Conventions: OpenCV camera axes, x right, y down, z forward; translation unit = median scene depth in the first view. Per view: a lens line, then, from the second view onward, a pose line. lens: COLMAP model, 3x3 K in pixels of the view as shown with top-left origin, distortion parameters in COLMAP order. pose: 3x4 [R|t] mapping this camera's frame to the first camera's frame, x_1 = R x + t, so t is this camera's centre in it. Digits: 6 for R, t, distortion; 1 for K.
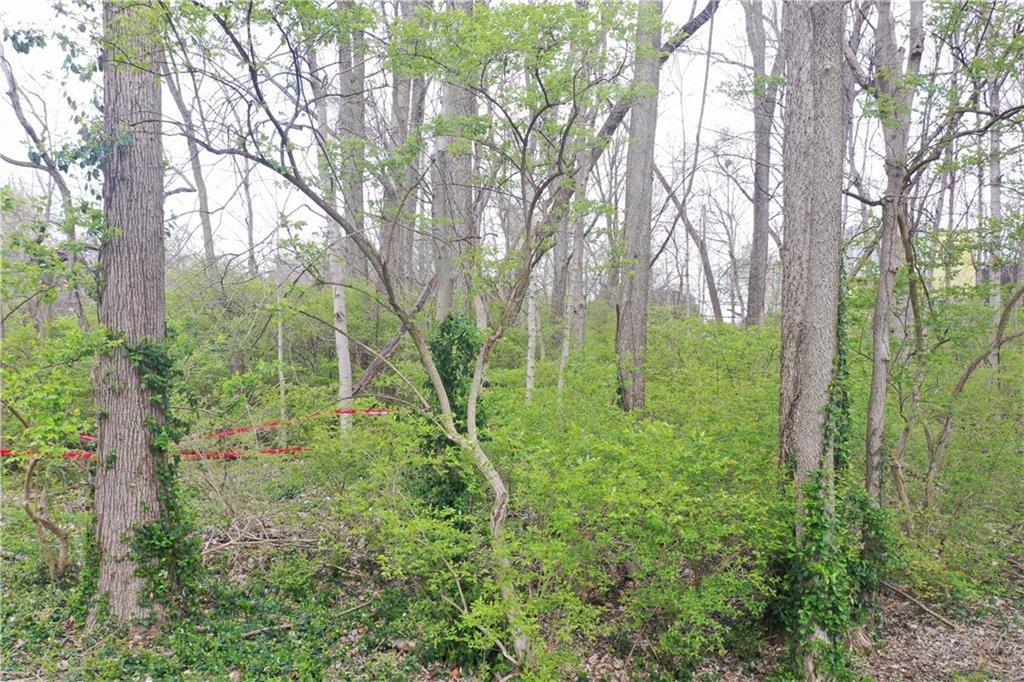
lens RADIAL K [[811.4, 0, 515.1], [0, 811.4, 337.3], [0, 0, 1]] dist [-0.000976, -0.008260]
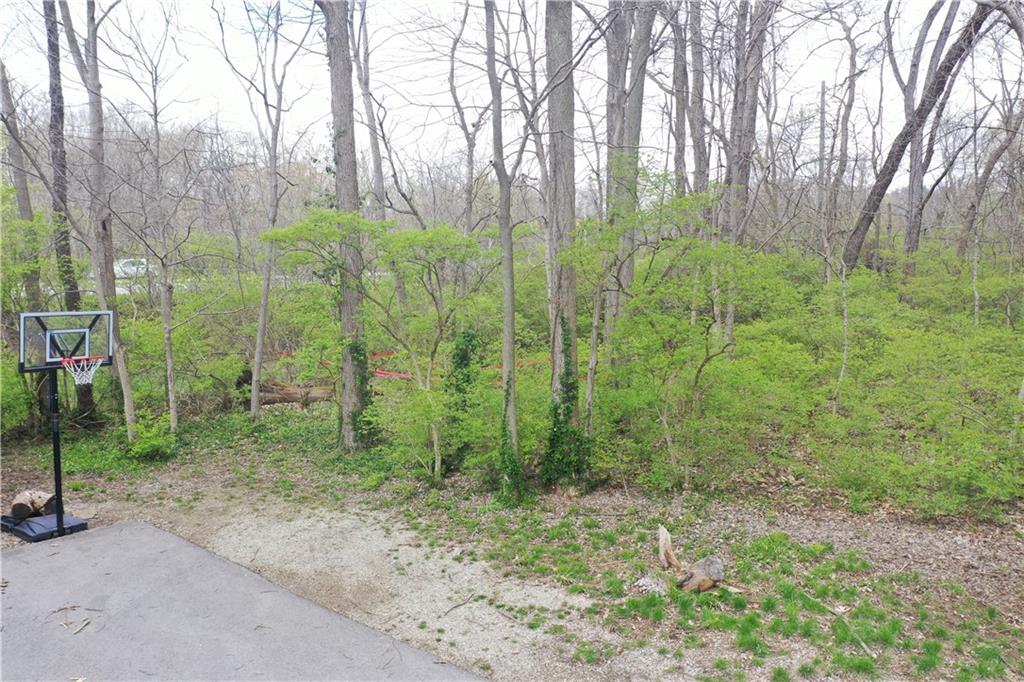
lens RADIAL K [[811.4, 0, 515.1], [0, 811.4, 337.3], [0, 0, 1]] dist [-0.000976, -0.008260]
pose [[0.821558, 0.044609, -0.568377, 1.438153], [0.014035, 0.995050, 0.098383, -0.253668], [0.569953, -0.088805, 0.816865, -0.810989]]
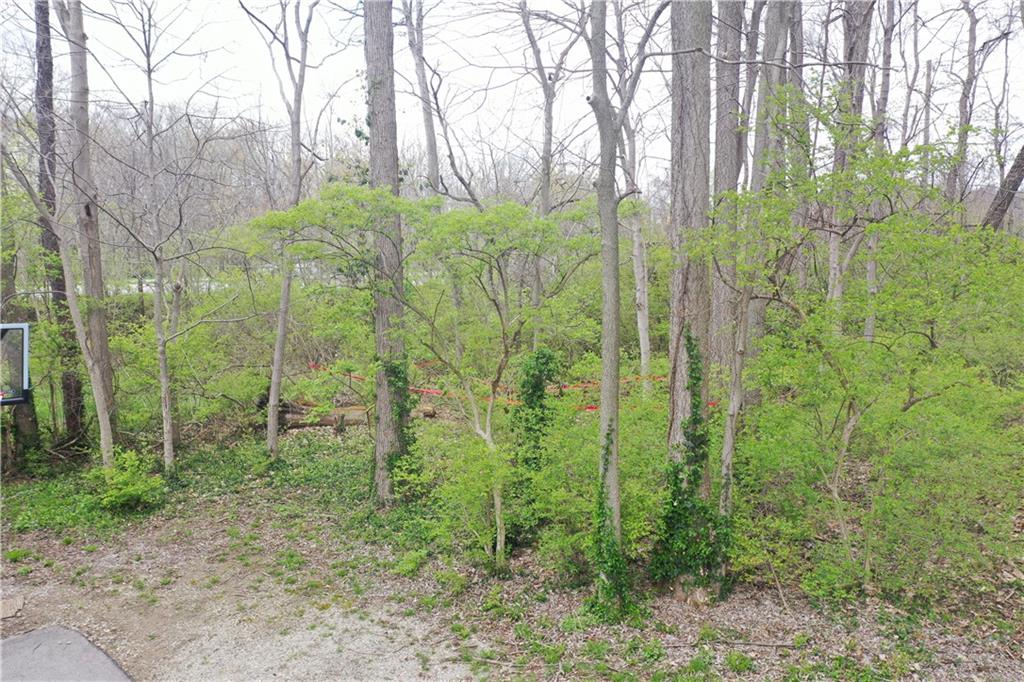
lens RADIAL K [[811.4, 0, 515.1], [0, 811.4, 337.3], [0, 0, 1]] dist [-0.000976, -0.008260]
pose [[0.777171, 0.052786, -0.627071, 1.001971], [0.011470, 0.995122, 0.097984, -0.238340], [0.629184, -0.083343, 0.772775, -0.310099]]
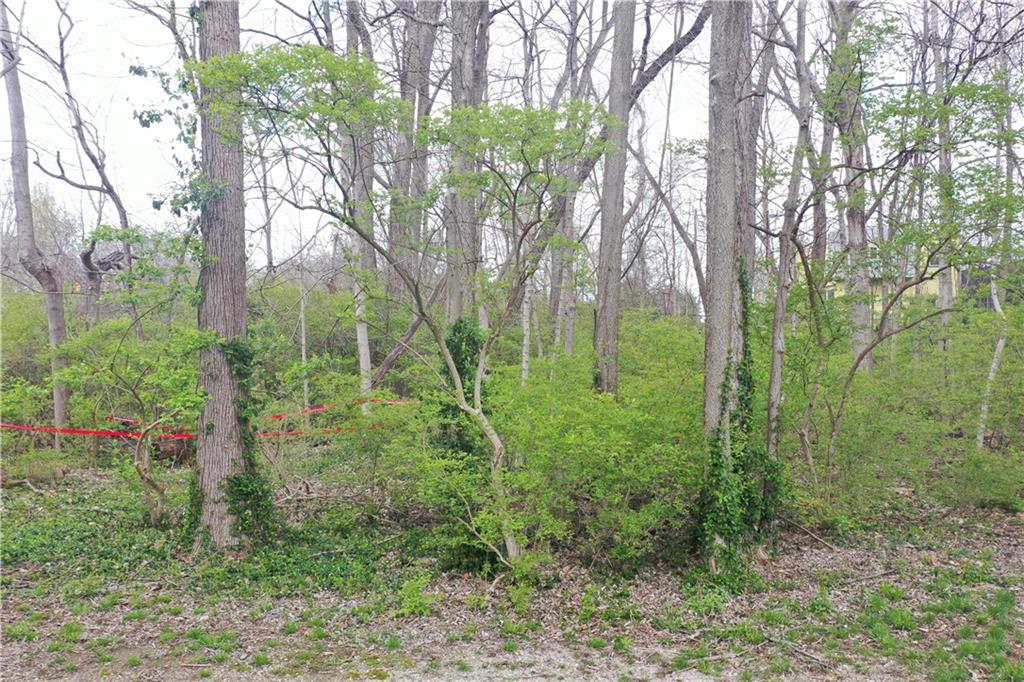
lens RADIAL K [[811.4, 0, 515.1], [0, 811.4, 337.3], [0, 0, 1]] dist [-0.000976, -0.008260]
pose [[0.999995, -0.002848, -0.001657, 0.012096], [0.002849, 0.999996, 0.000774, 0.001458], [0.001654, -0.000779, 0.999998, -0.349984]]
